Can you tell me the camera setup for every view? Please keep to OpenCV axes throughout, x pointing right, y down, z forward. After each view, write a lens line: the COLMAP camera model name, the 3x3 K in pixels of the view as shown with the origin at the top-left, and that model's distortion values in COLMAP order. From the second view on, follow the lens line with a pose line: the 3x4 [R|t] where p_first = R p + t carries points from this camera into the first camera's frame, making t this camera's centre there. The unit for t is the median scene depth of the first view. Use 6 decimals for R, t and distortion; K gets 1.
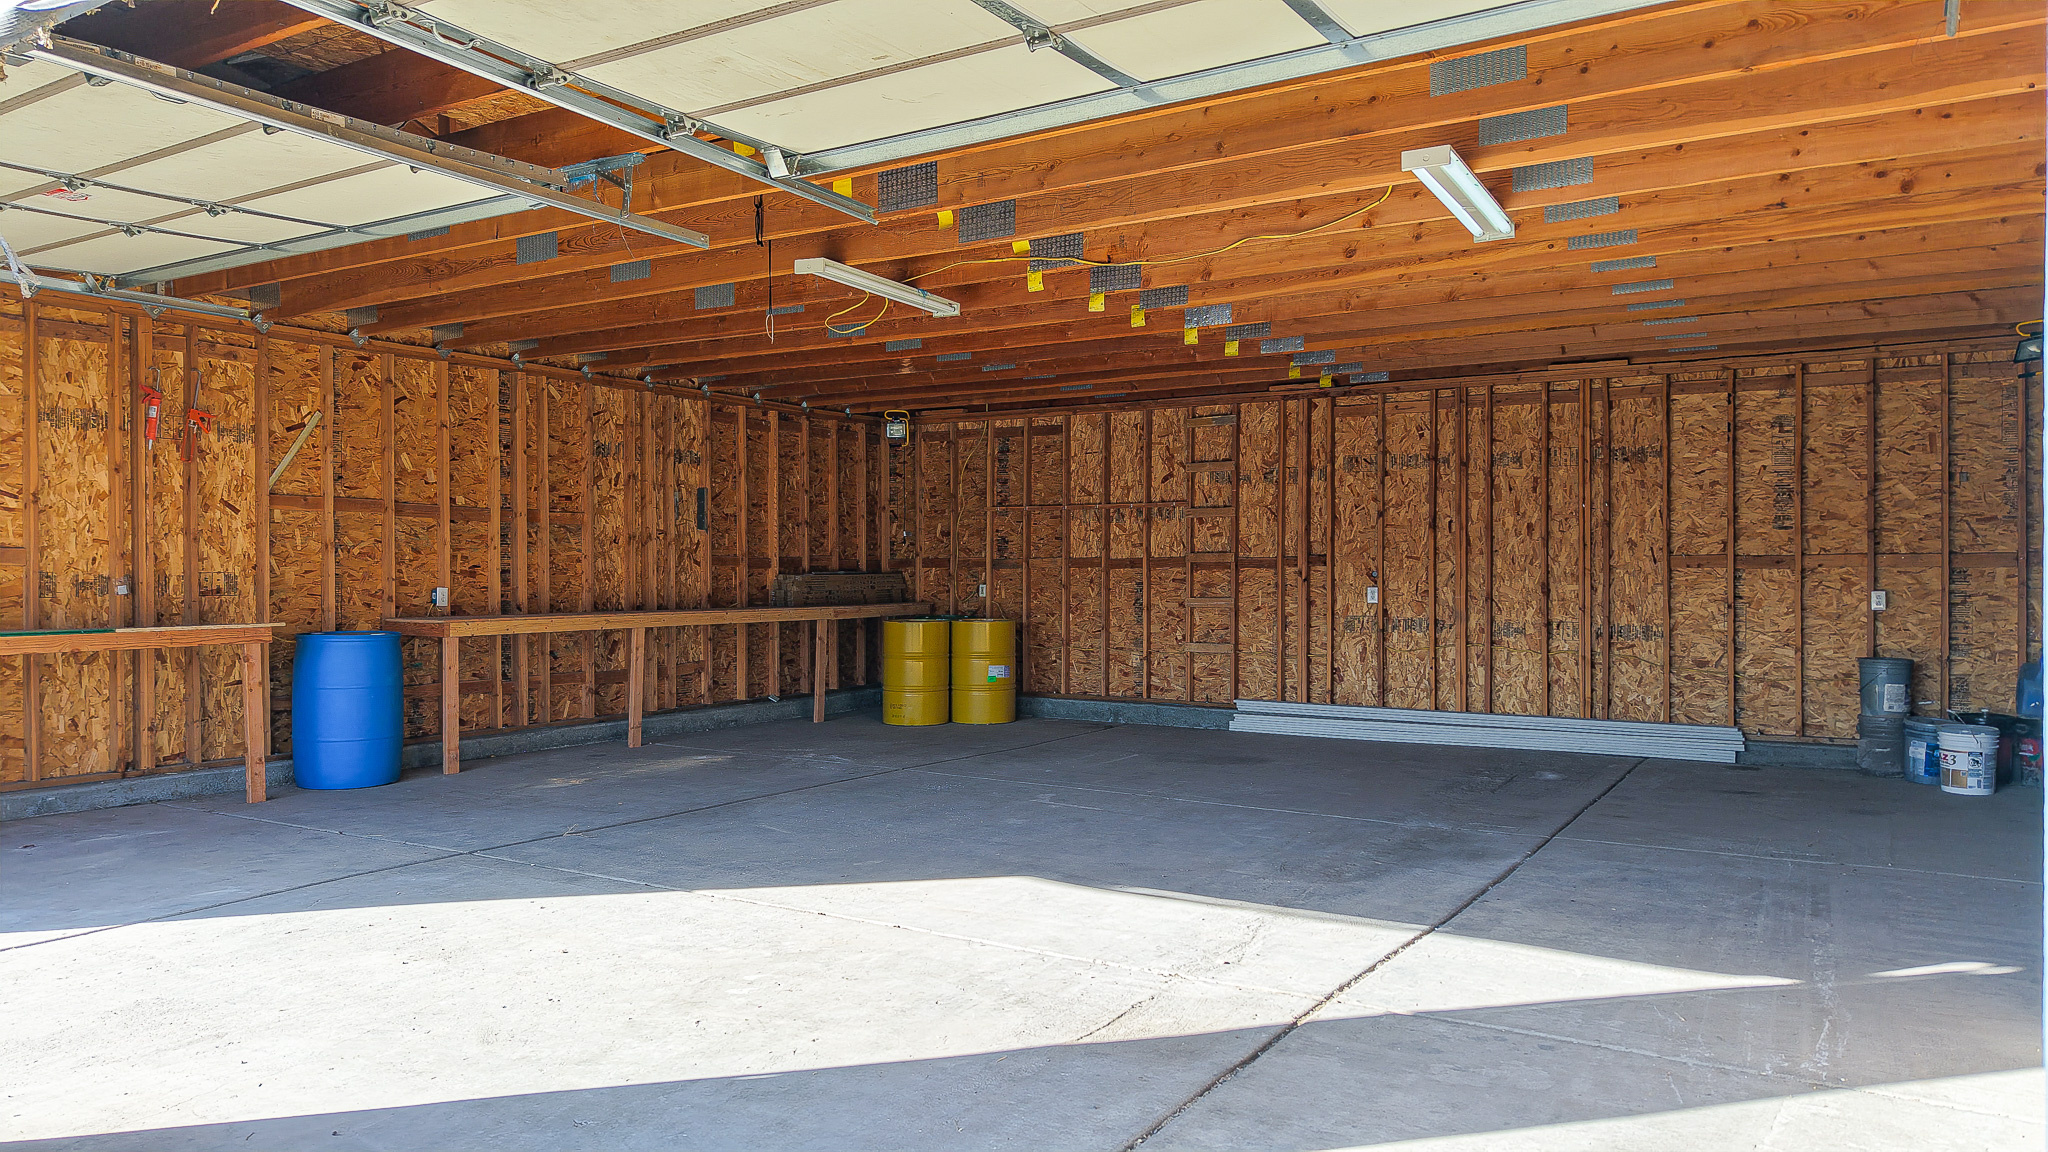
lens RADIAL K [[1399.9, 0, 1024.0], [0, 1399.9, 576.0], [0, 0, 1]] dist [0.028907, -0.029899]
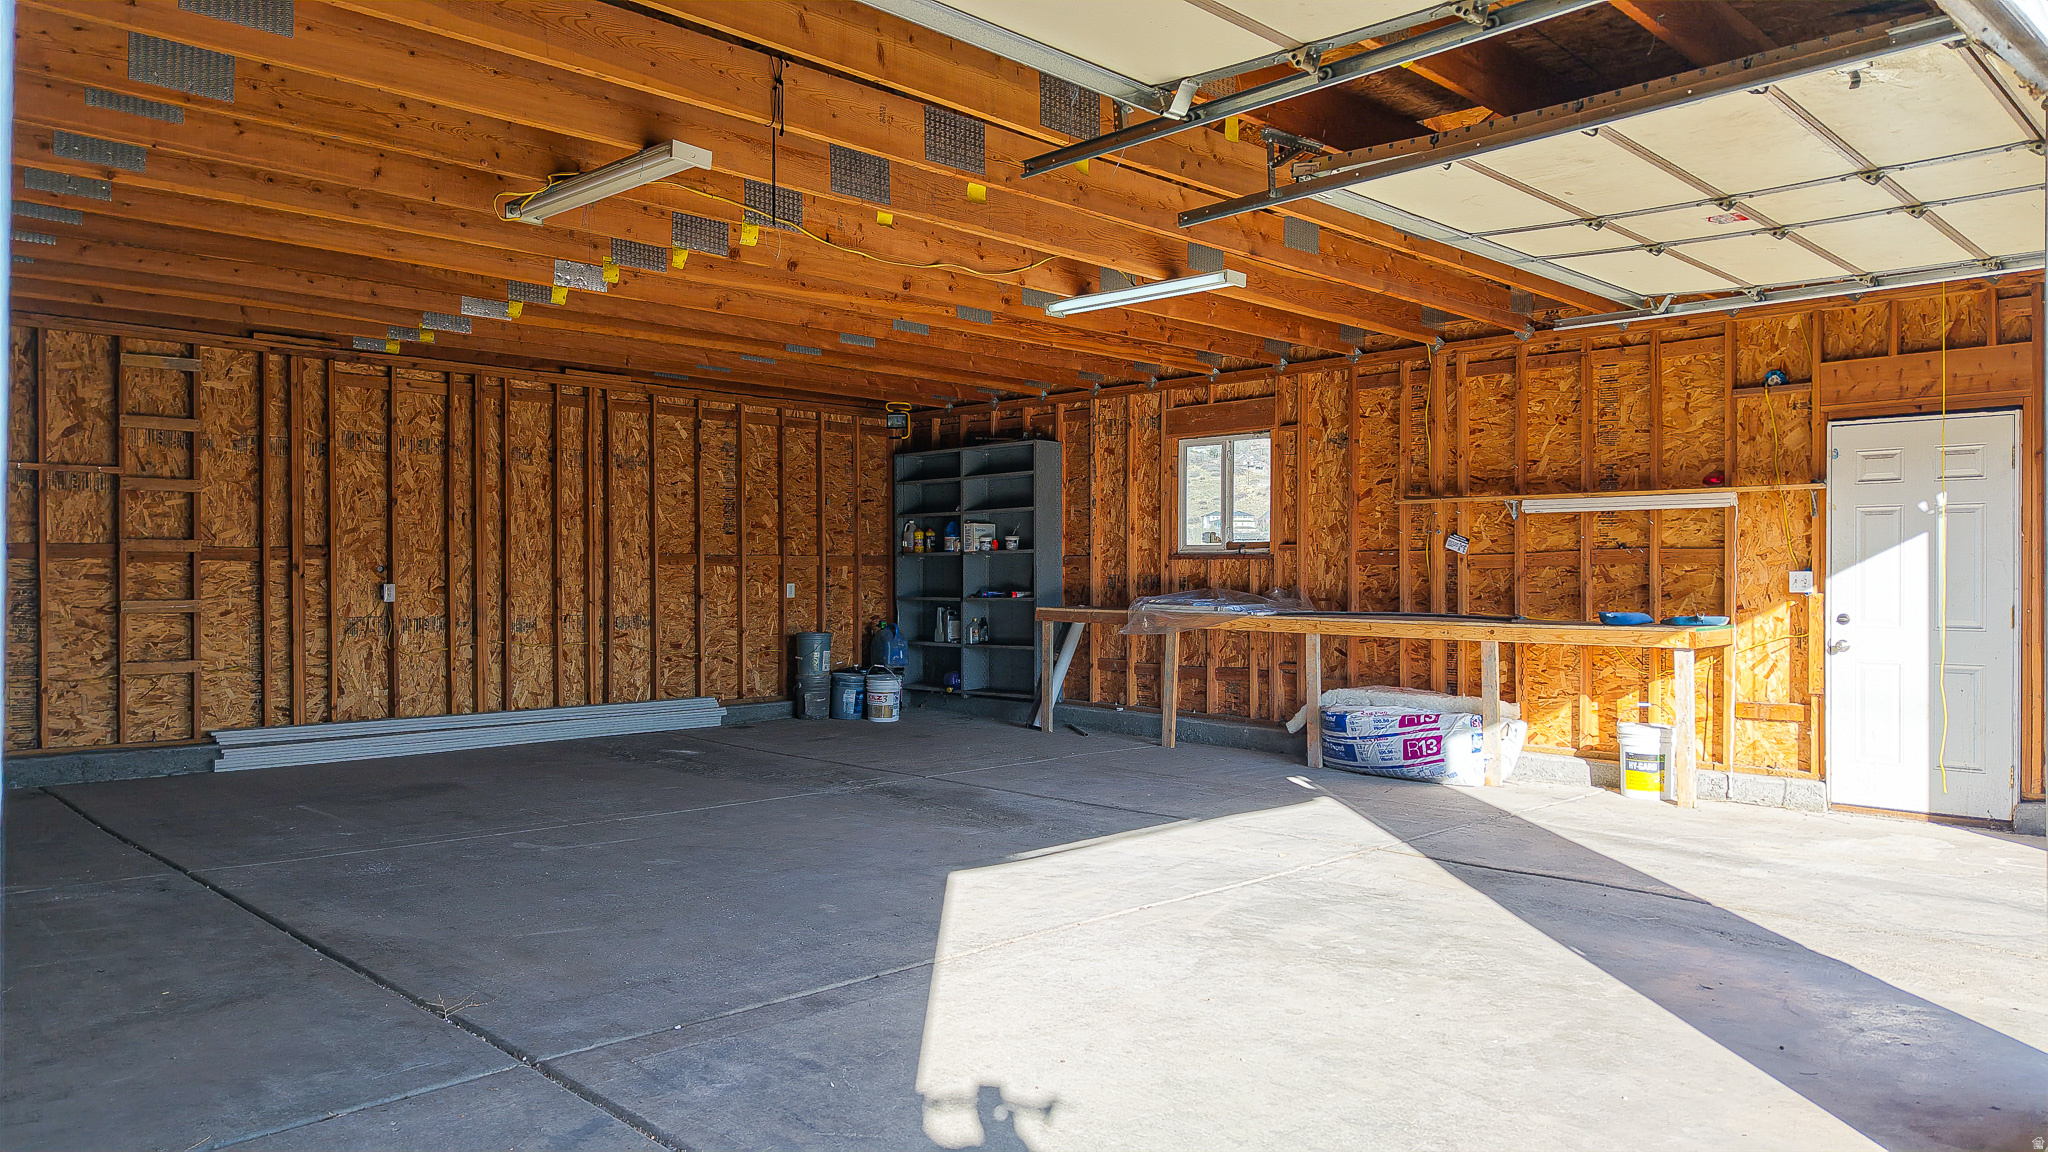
lens RADIAL K [[1386.0, 0, 1023.1], [0, 1386.0, 590.2], [0, 0, 1]] dist [0.063545, -0.074419]
pose [[0.210494, -0.008635, 0.977557, -0.555776], [0.002796, 0.999962, 0.008231, 0.006325], [-0.977591, 0.001000, 0.210510, 0.444619]]
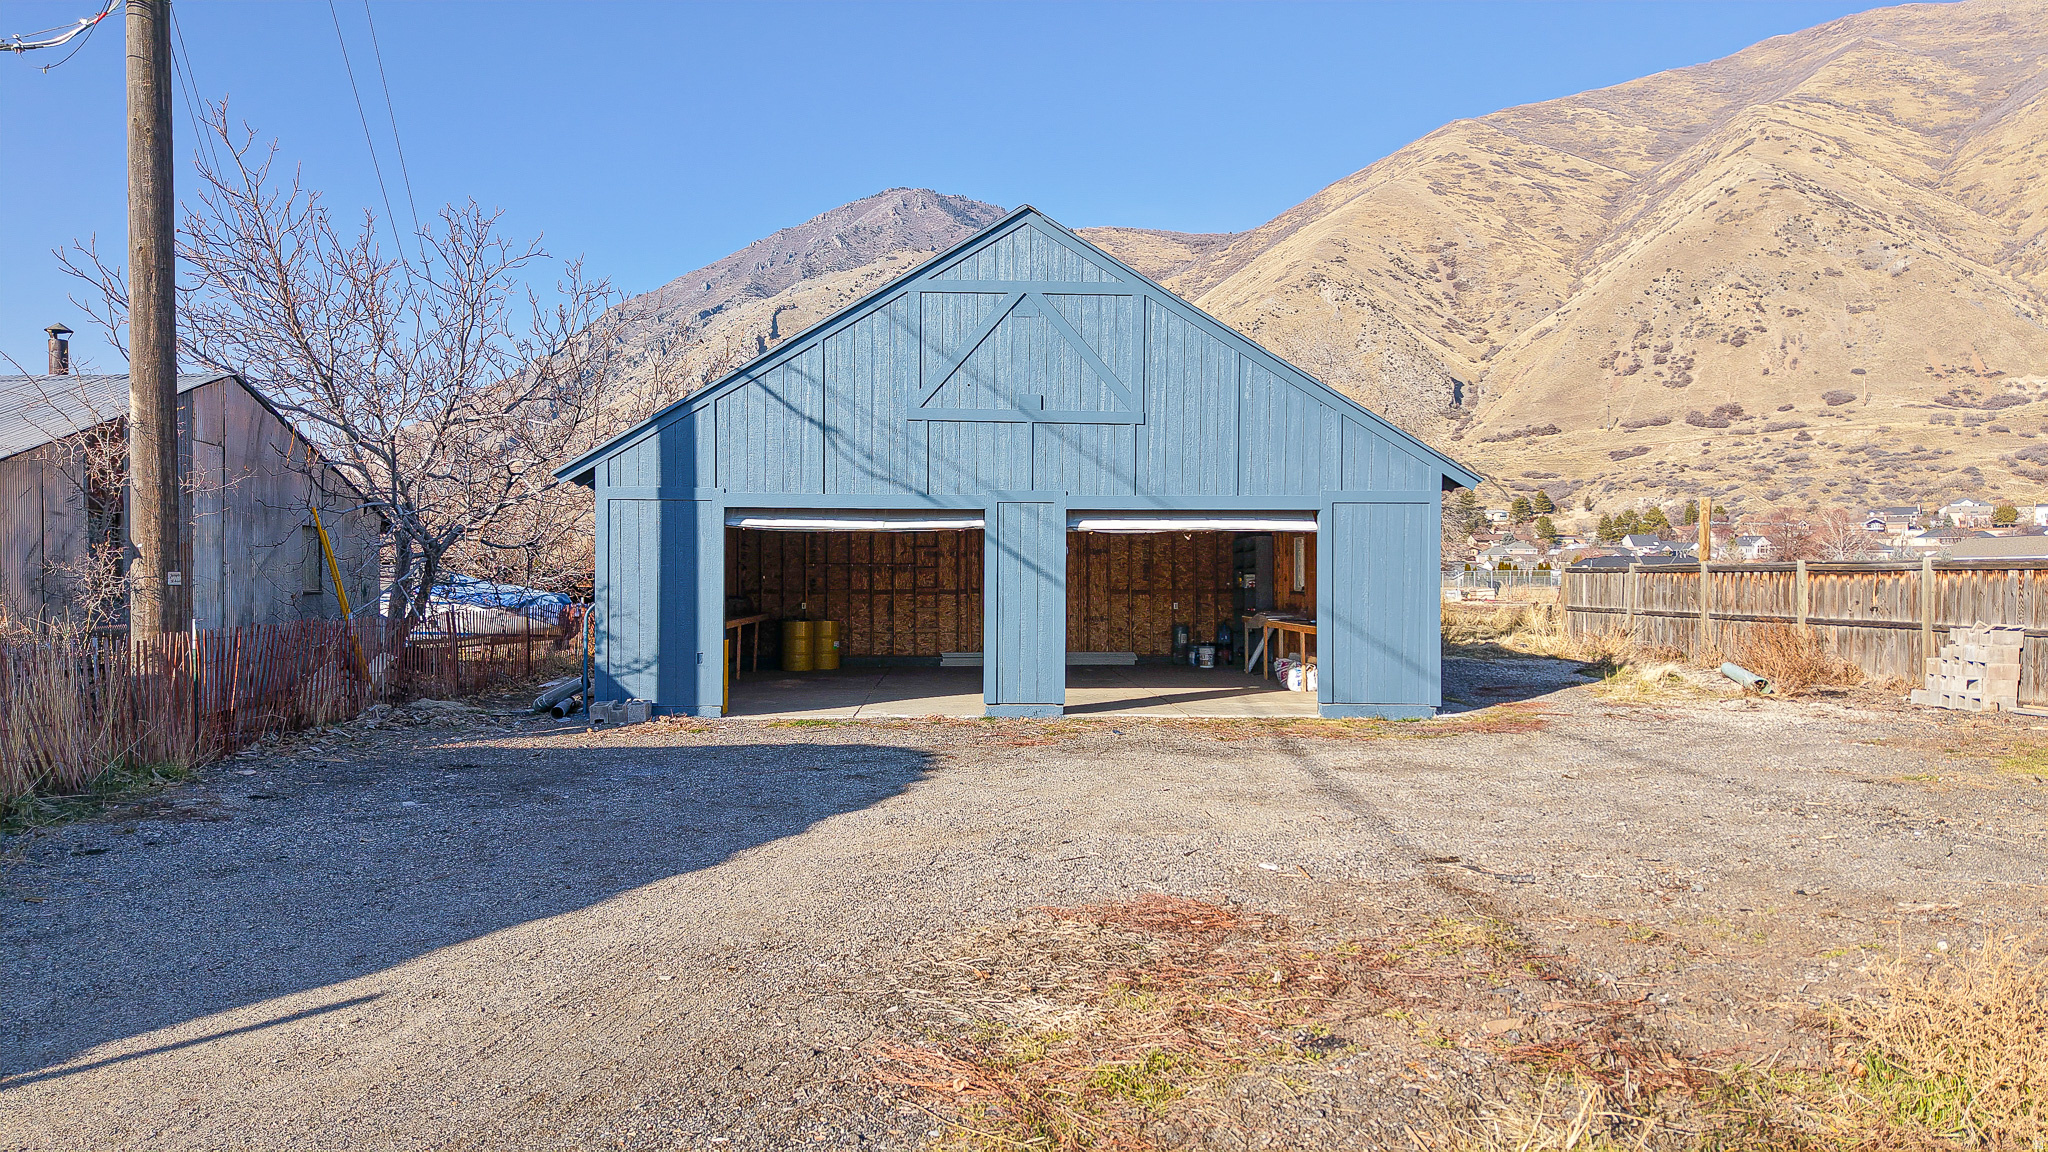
lens RADIAL K [[1397.7, 0, 1024.0], [0, 1397.7, 576.0], [0, 0, 1]] dist [0.031325, -0.031720]
pose [[0.813188, -0.002980, 0.581994, -1.172575], [0.000943, 0.999992, 0.003803, -0.049049], [-0.582001, -0.002544, 0.813184, -1.029864]]
